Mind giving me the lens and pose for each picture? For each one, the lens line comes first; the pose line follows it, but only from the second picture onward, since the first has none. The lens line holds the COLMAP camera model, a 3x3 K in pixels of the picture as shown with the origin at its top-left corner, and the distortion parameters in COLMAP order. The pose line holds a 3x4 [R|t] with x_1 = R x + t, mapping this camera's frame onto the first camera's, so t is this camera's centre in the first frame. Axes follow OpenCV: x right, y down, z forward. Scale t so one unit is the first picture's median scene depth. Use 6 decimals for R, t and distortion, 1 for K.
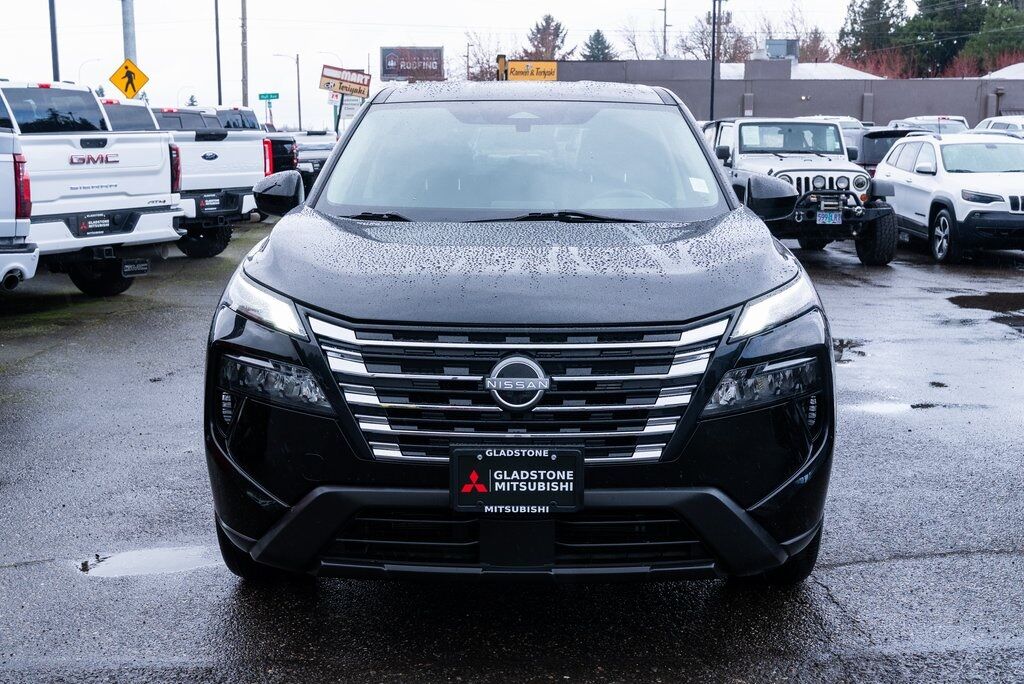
lens RADIAL K [[1228.1, 0, 513.6], [0, 1228.1, 345.1], [0, 0, 1]] dist [-0.022902, 0.000000]
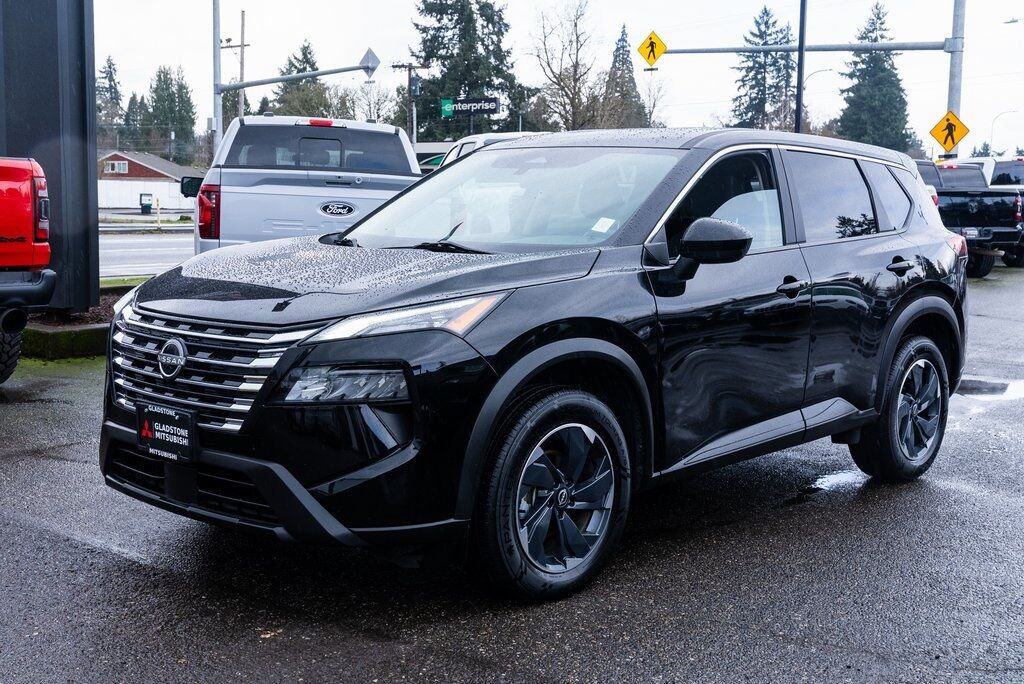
lens RADIAL K [[1236.1, 0, 512.4], [0, 1236.1, 343.2], [0, 0, 1]] dist [-0.000282, 0.000000]
pose [[0.764075, 0.092928, -0.638399, 1.122658], [-0.121568, 0.992583, -0.001015, -0.028611], [0.633569, 0.078384, 0.769705, 0.205141]]
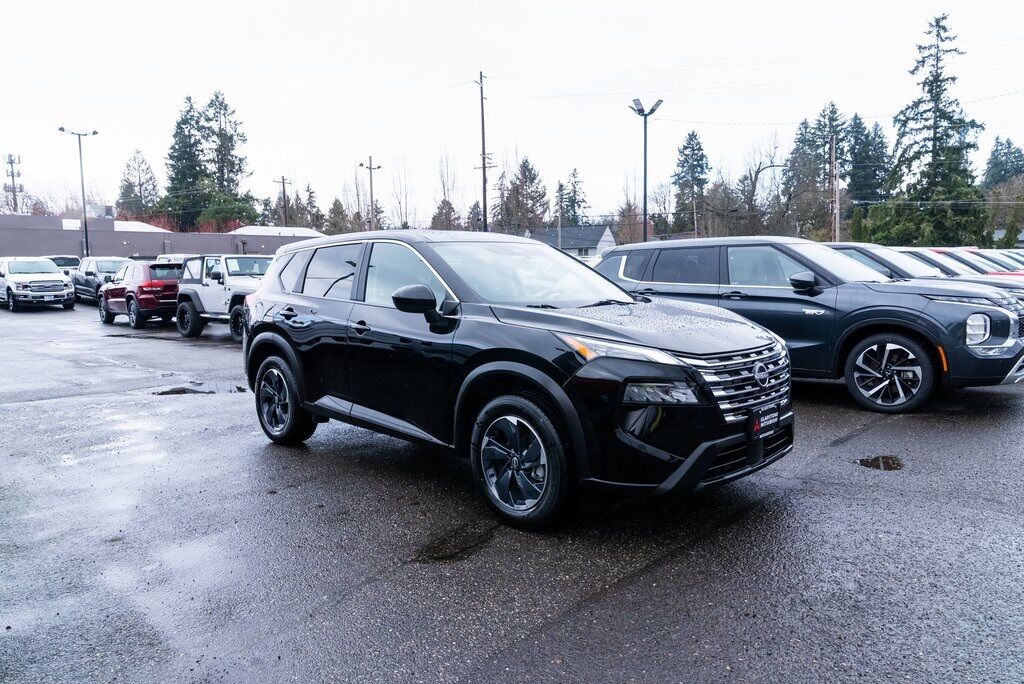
lens RADIAL K [[698.5, 0, 512.5], [0, 698.5, 336.8], [0, 0, 1]] dist [-0.034235, 0.017954]
pose [[0.683795, -0.074543, 0.725856, -1.160397], [0.124157, 0.992148, -0.015072, -0.070671], [-0.719033, 0.100426, 0.687681, 0.467733]]
